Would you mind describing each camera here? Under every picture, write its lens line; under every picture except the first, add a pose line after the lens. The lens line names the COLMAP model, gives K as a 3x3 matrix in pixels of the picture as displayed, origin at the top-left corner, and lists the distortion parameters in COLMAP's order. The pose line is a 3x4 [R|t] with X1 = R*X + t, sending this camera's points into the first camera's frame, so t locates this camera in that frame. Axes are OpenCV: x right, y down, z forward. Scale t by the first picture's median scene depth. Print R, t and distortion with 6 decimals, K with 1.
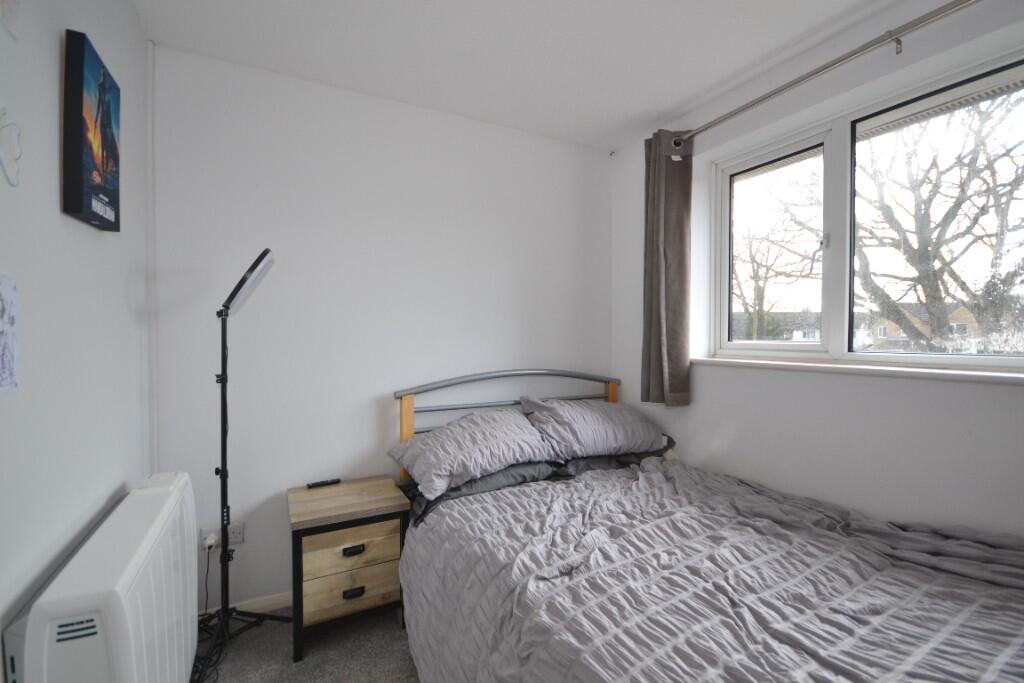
lens RADIAL K [[452.9, 0, 508.3], [0, 452.9, 343.1], [0, 0, 1]] dist [-0.001954, -0.005575]
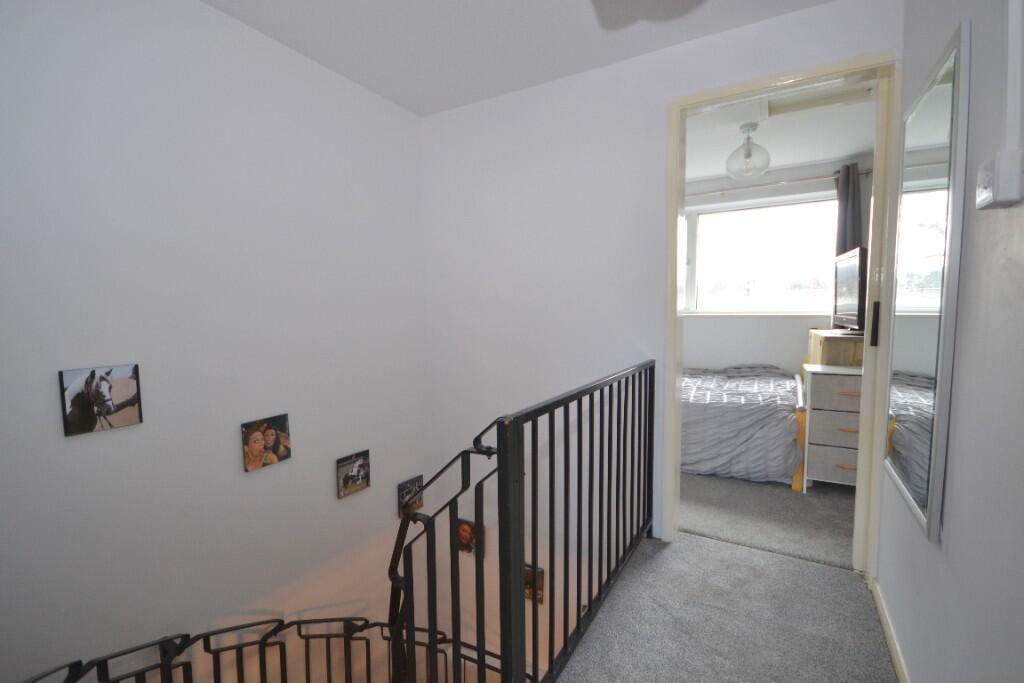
lens RADIAL K [[452.9, 0, 509.3], [0, 452.9, 344.2], [0, 0, 1]] dist [-0.001954, -0.005575]
pose [[0.848917, -0.044018, 0.526689, -1.300511], [0.011682, 0.997845, 0.064566, 0.035701], [-0.528397, -0.048658, 0.847602, -0.506464]]
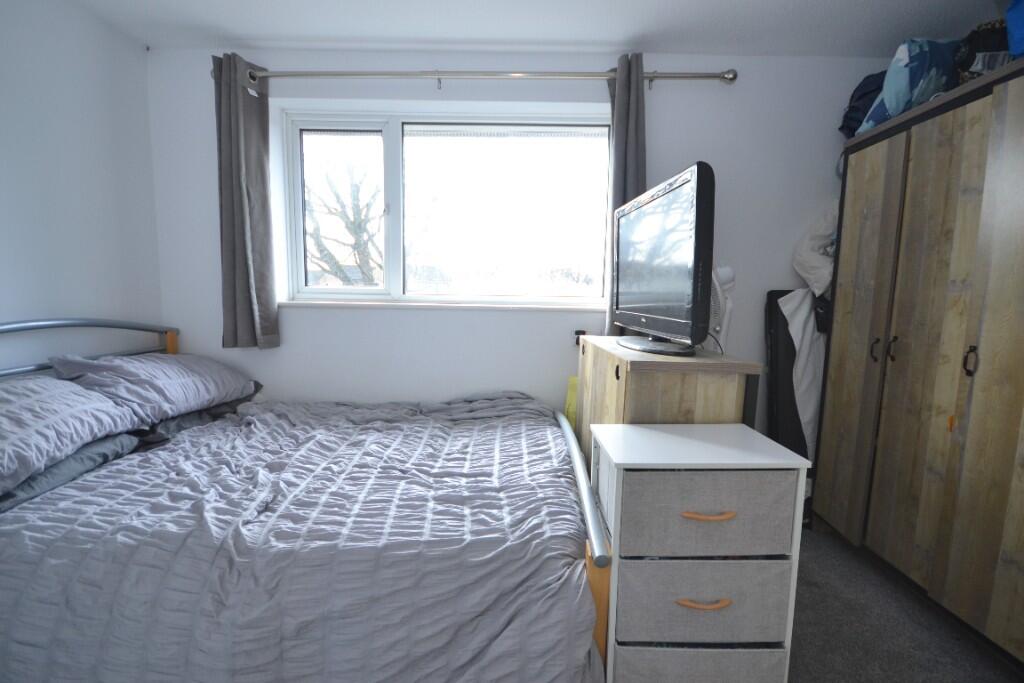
lens RADIAL K [[452.9, 0, 512.7], [0, 452.9, 342.7], [0, 0, 1]] dist [-0.001954, -0.005575]
pose [[0.467791, -0.082201, 0.880009, -0.306029], [-0.006927, 0.995294, 0.096652, 0.027540], [-0.883812, -0.051309, 0.465020, 0.047058]]
